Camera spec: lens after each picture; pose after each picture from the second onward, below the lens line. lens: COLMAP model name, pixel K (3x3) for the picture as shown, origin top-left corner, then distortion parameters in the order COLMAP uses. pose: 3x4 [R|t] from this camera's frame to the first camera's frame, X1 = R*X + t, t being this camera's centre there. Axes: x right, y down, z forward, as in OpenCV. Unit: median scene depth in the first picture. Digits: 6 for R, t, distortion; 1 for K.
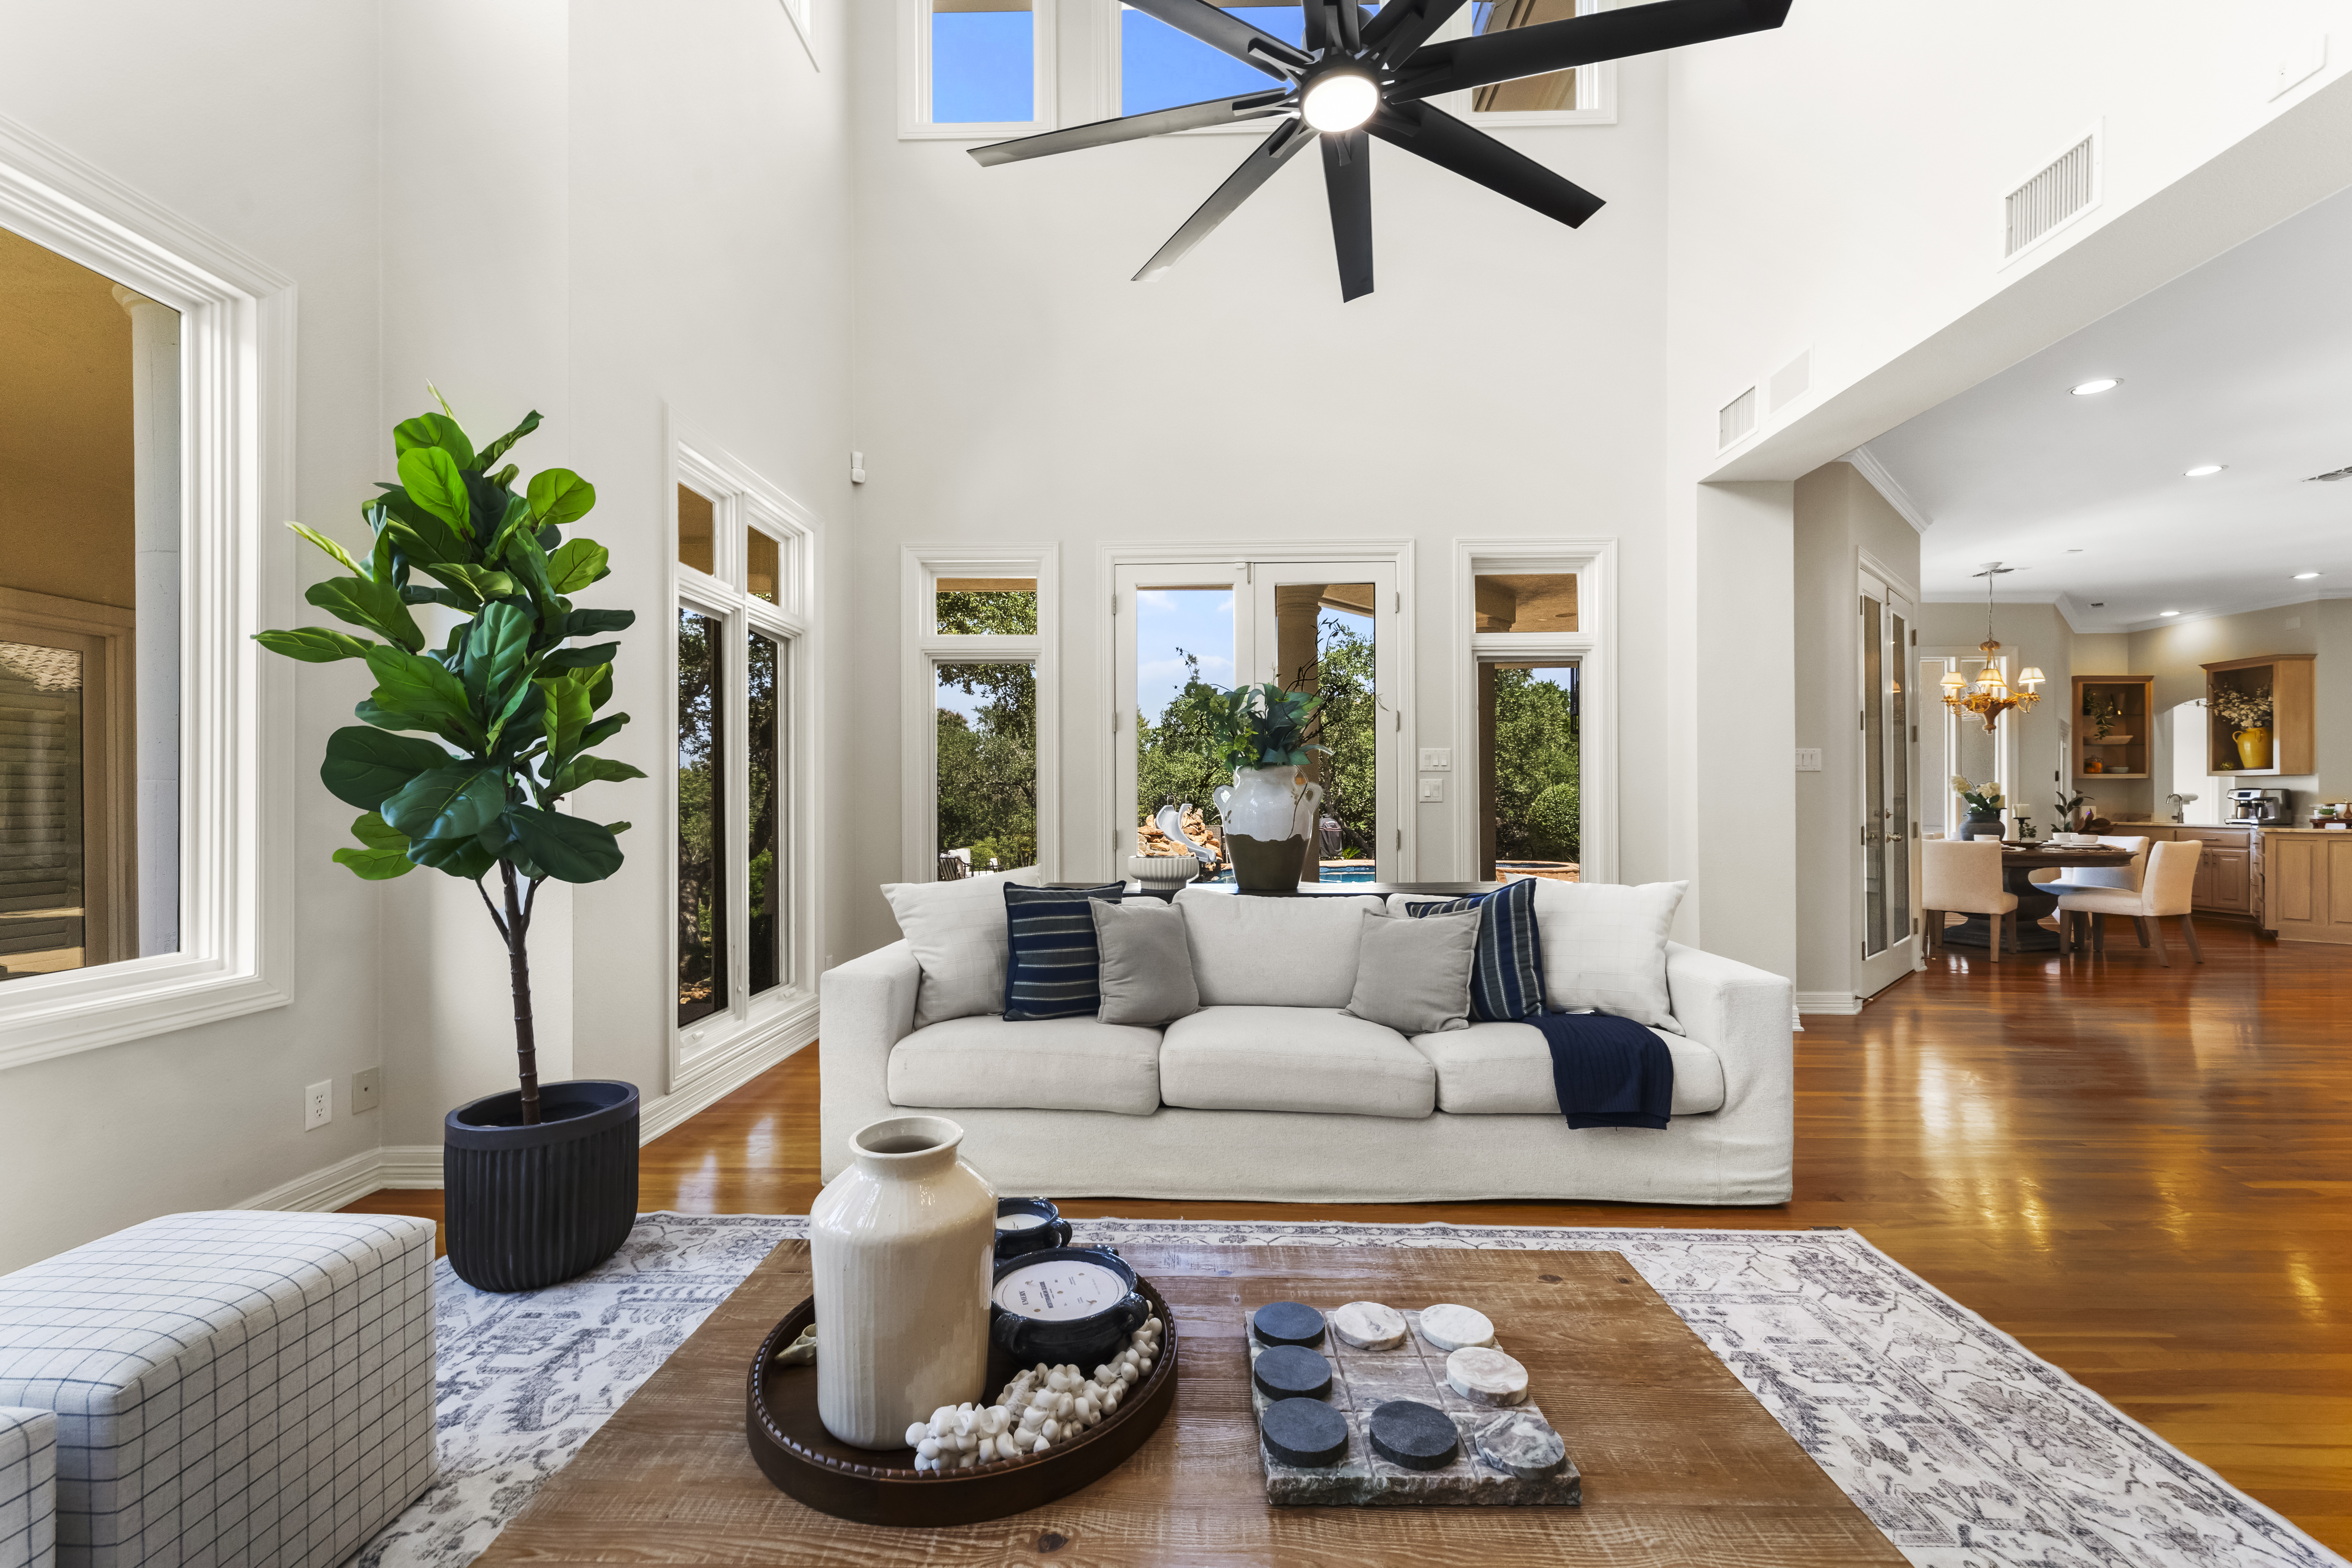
lens RADIAL K [[963.7, 0, 1185.5], [0, 963.7, 796.4], [0, 0, 1]] dist [0.008543, 0.000163]
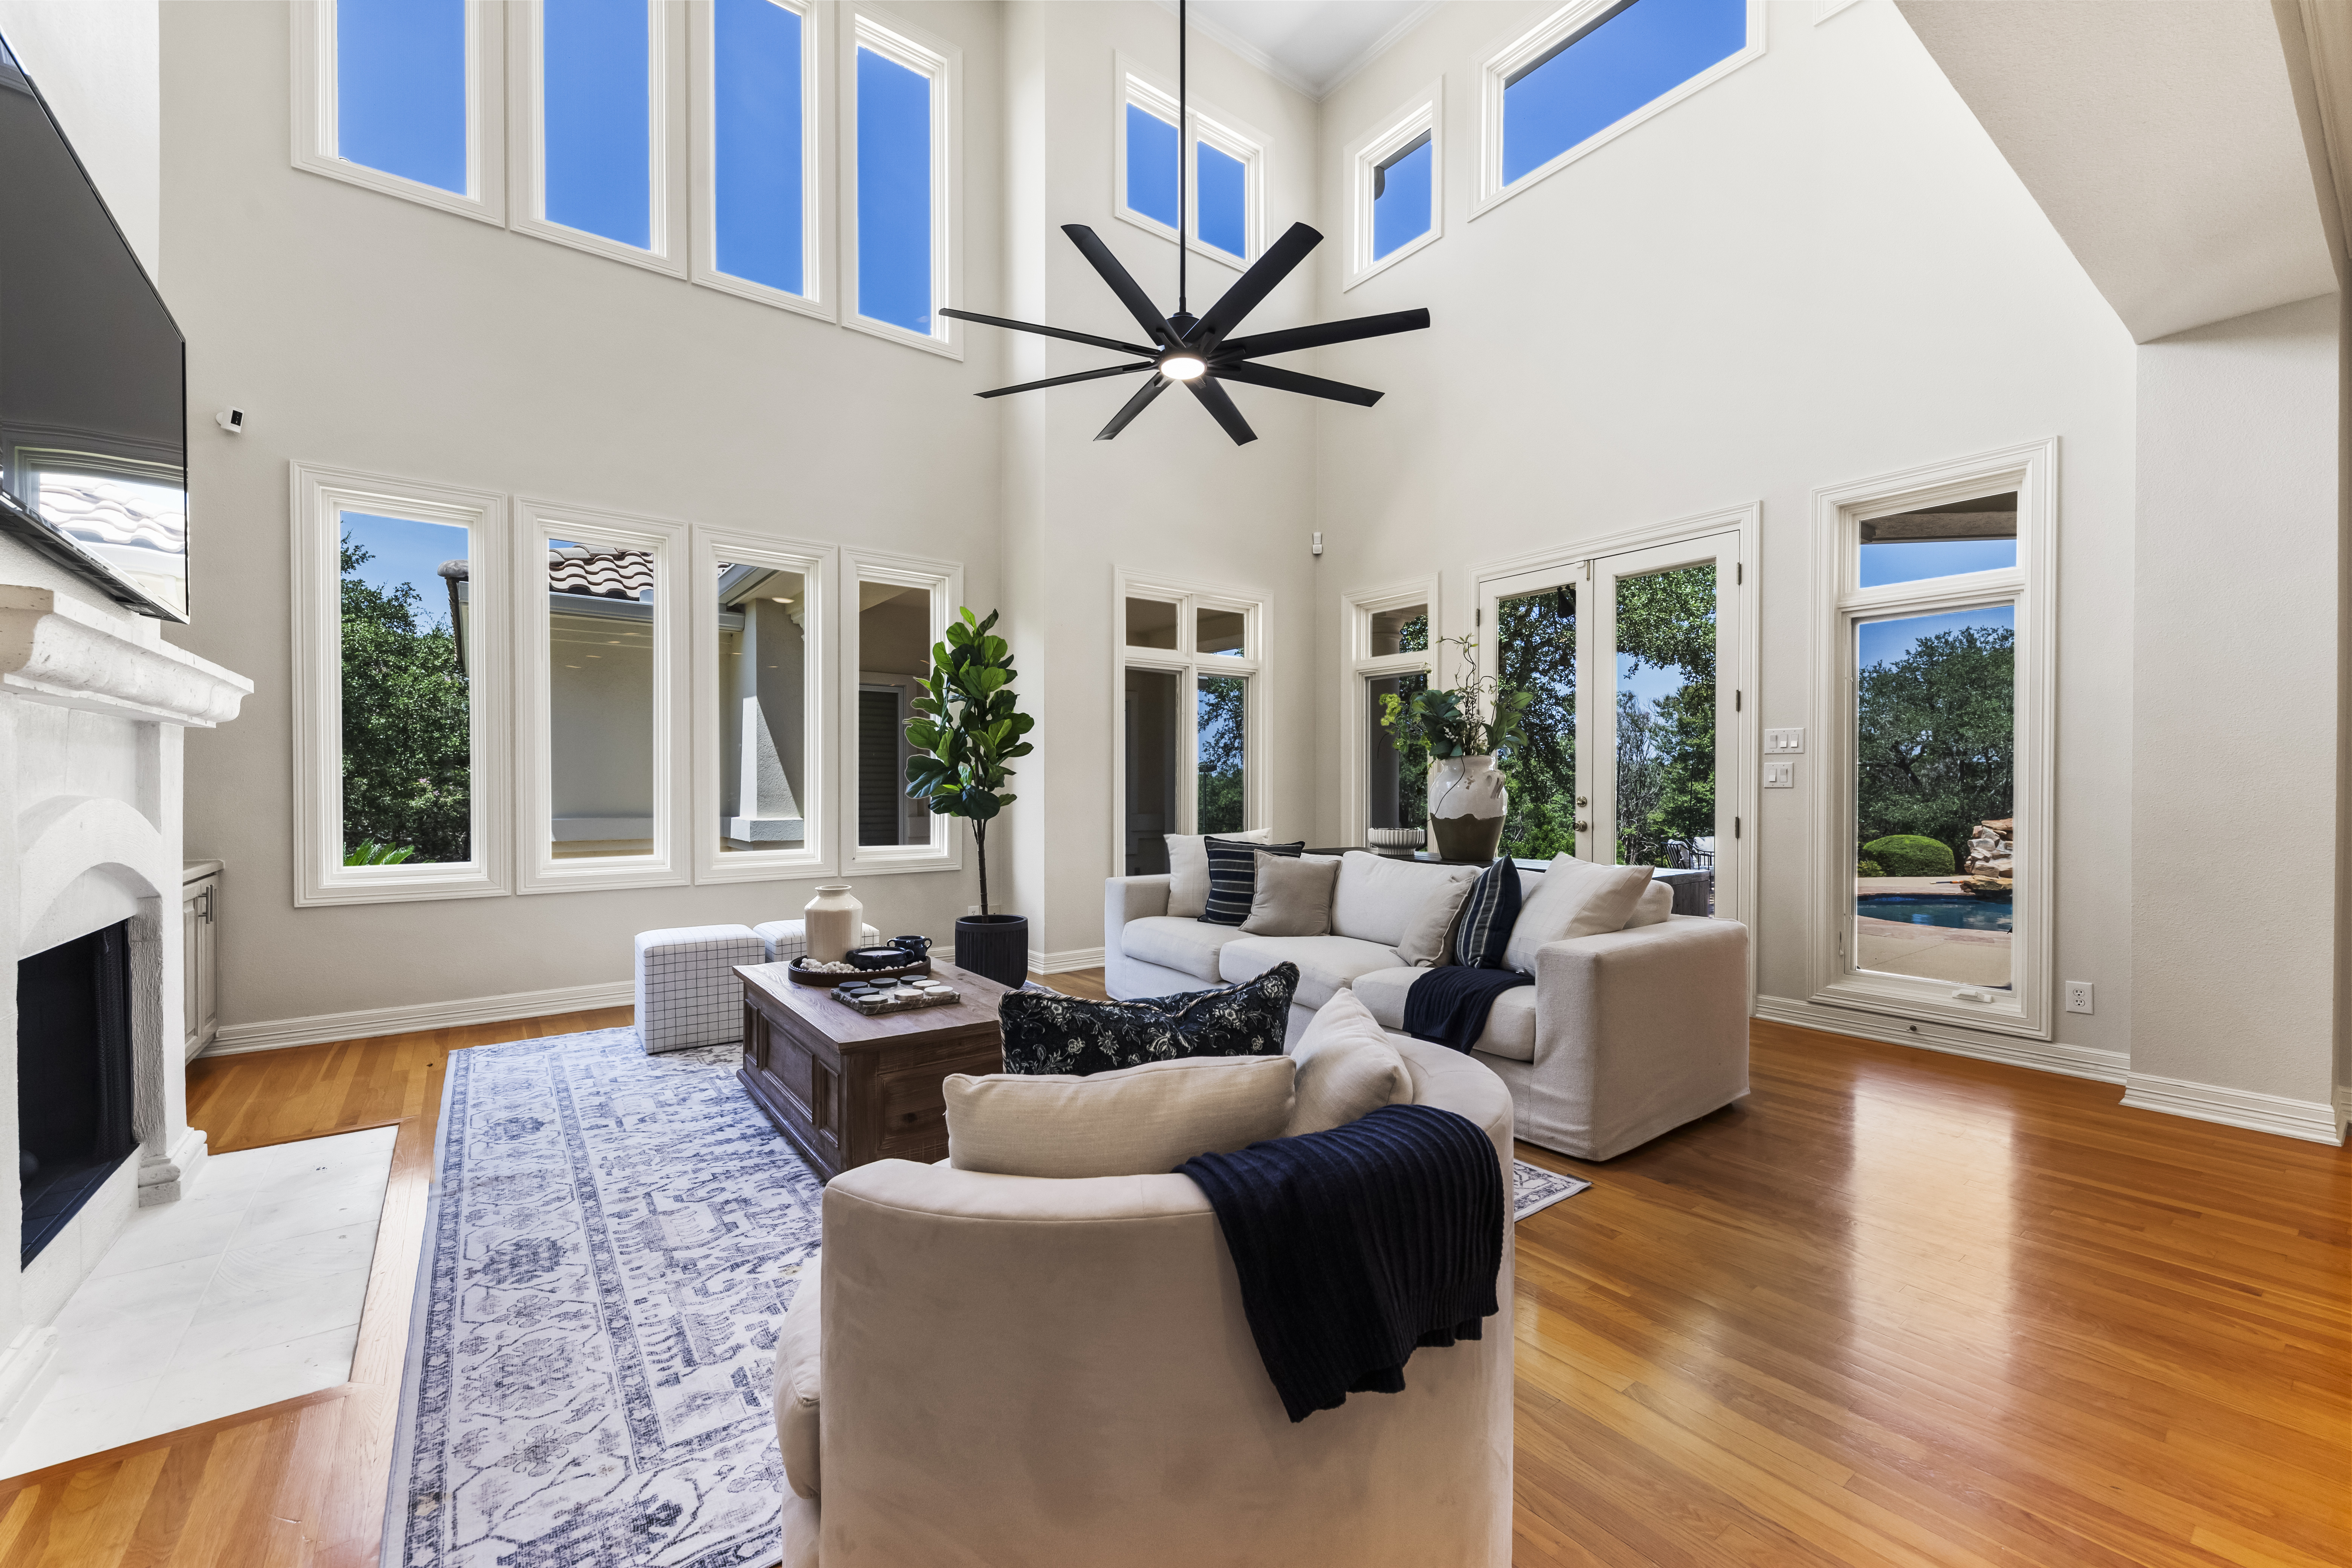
lens RADIAL K [[963.7, 0, 1170.8], [0, 963.7, 798.0], [0, 0, 1]] dist [0.008543, 0.000163]
pose [[0.610374, 0.013096, -0.792005, 1.014752], [0.001581, 0.999841, 0.017752, -0.001922], [0.792112, -0.012088, 0.610256, -0.016915]]
